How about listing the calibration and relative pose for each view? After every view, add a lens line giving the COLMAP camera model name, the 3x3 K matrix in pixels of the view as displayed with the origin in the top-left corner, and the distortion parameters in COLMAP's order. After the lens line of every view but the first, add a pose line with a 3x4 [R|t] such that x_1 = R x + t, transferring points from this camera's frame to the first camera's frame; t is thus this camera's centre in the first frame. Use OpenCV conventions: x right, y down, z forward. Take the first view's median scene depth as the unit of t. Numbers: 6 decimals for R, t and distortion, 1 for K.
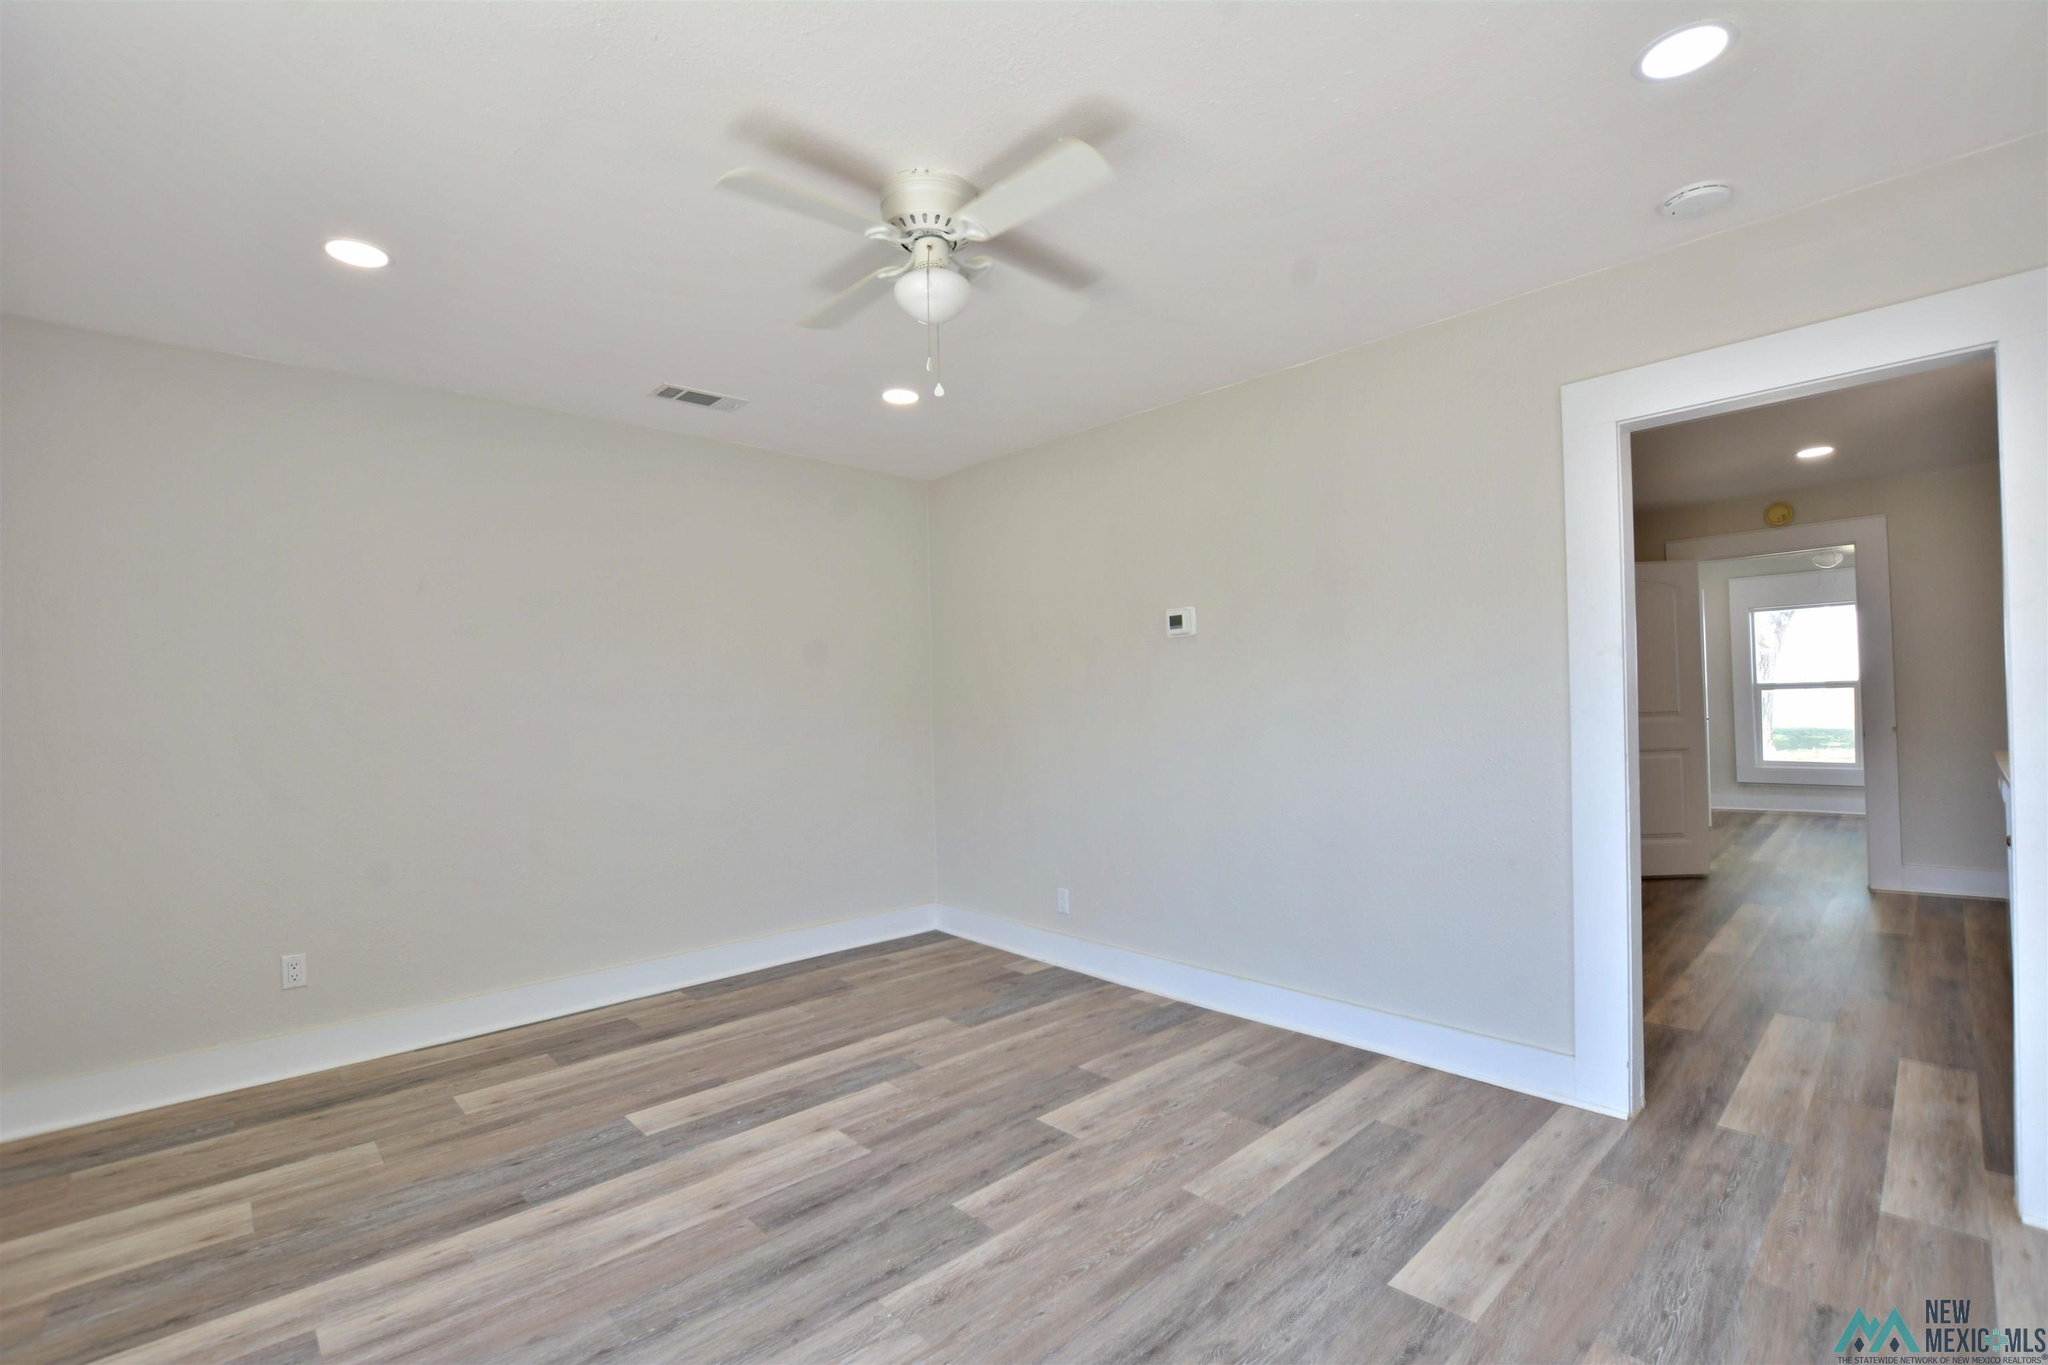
lens RADIAL K [[972.9, 0, 1033.8], [0, 972.9, 689.8], [0, 0, 1]] dist [-0.025294, 0.001398]
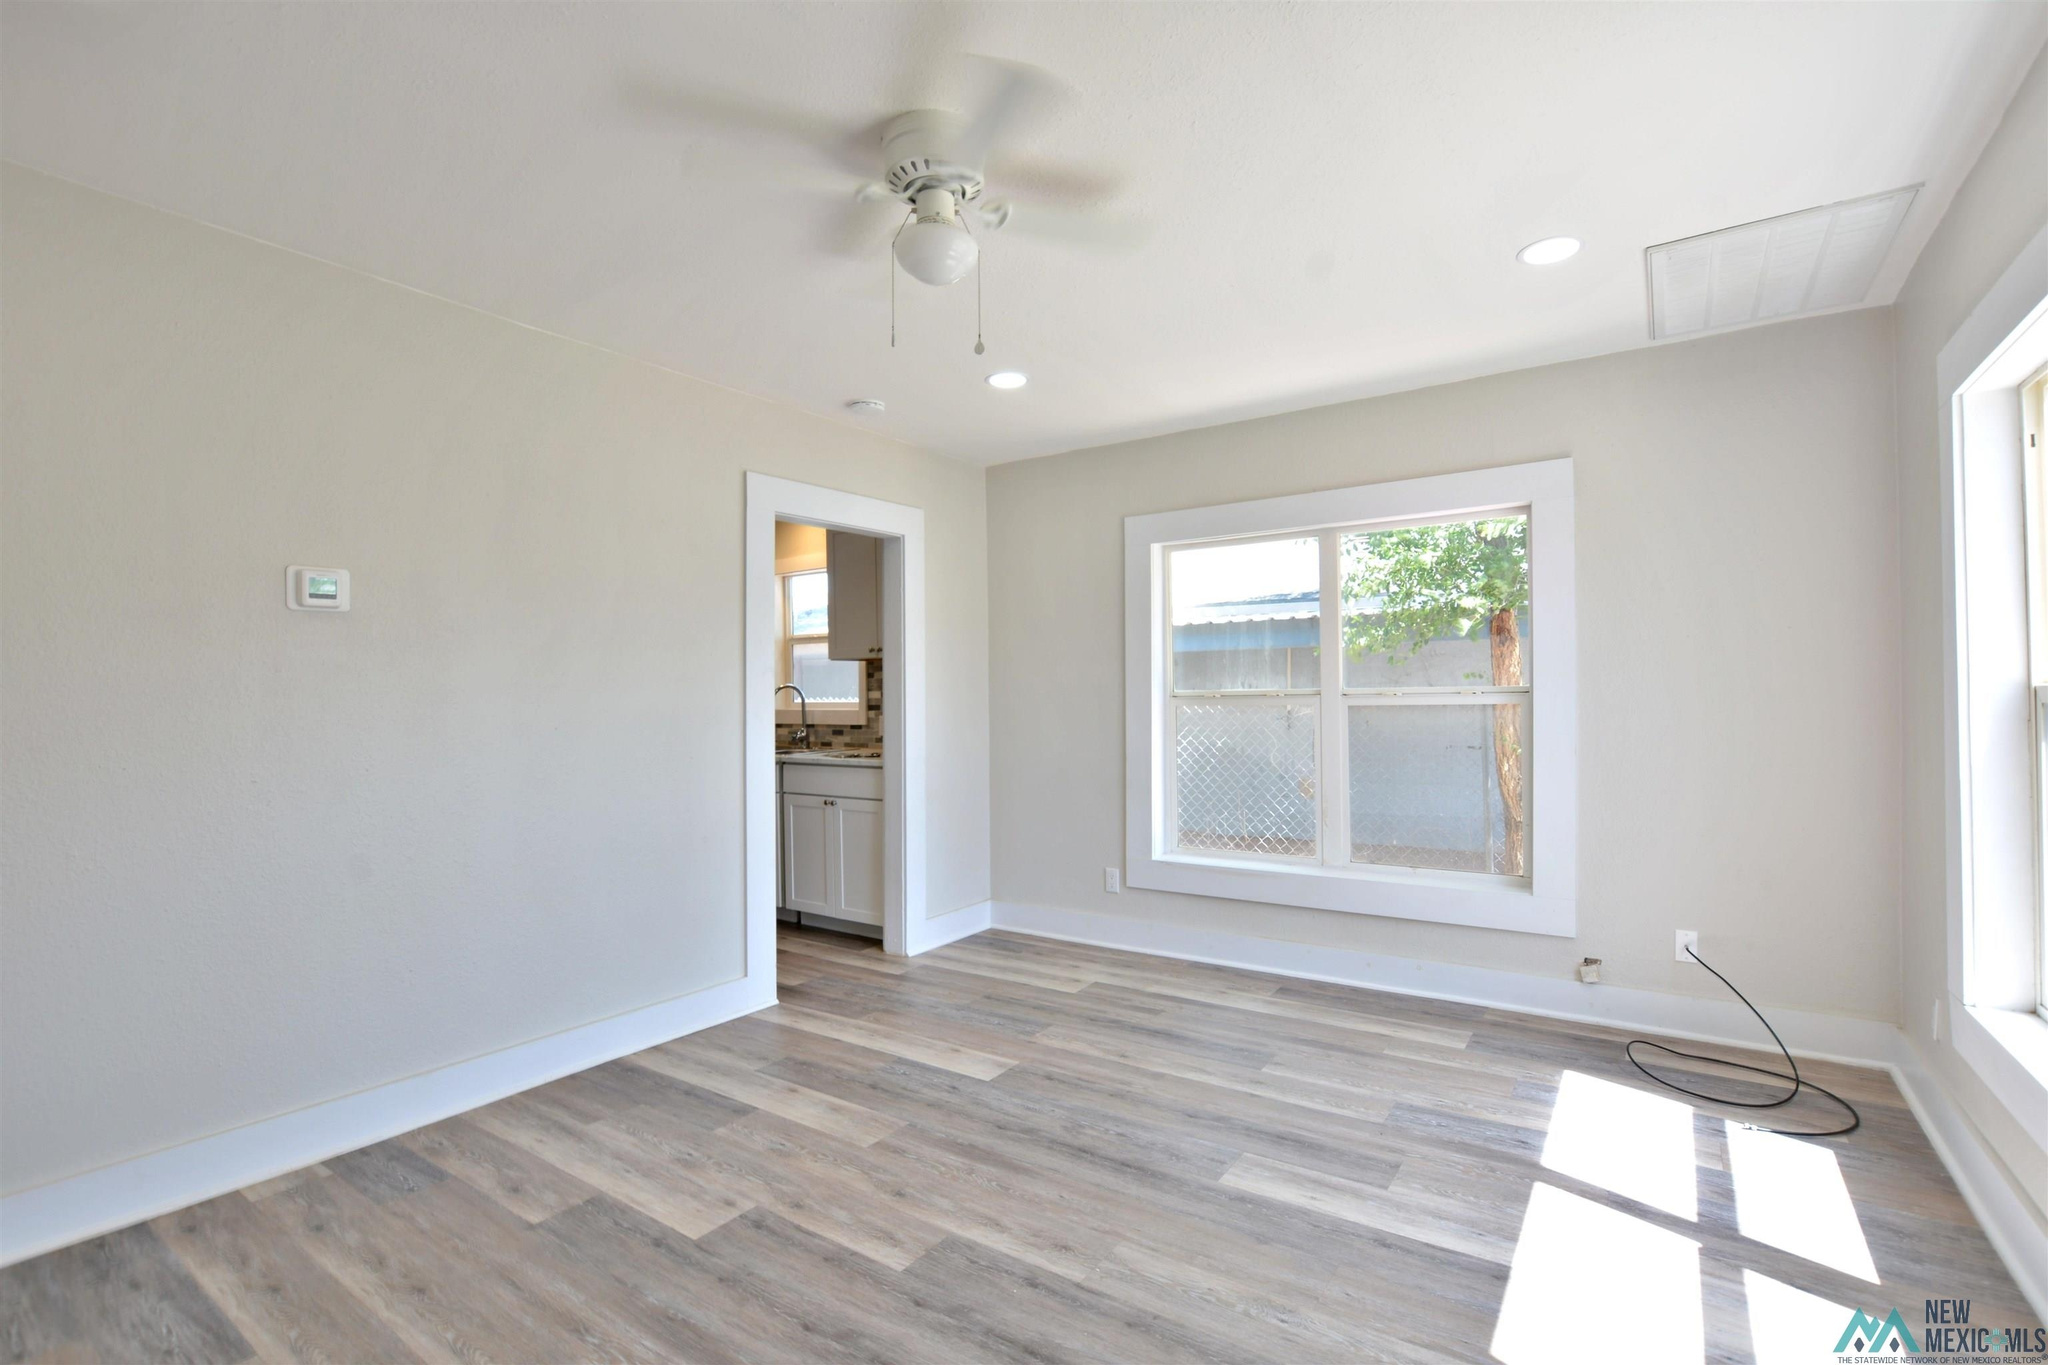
lens RADIAL K [[972.9, 0, 1031.9], [0, 972.9, 685.3], [0, 0, 1]] dist [-0.025294, 0.001398]
pose [[-0.266405, 0.043371, 0.962885, -0.865152], [0.003428, 0.999023, -0.044051, 0.039775], [-0.963855, -0.008435, -0.266293, 0.995435]]
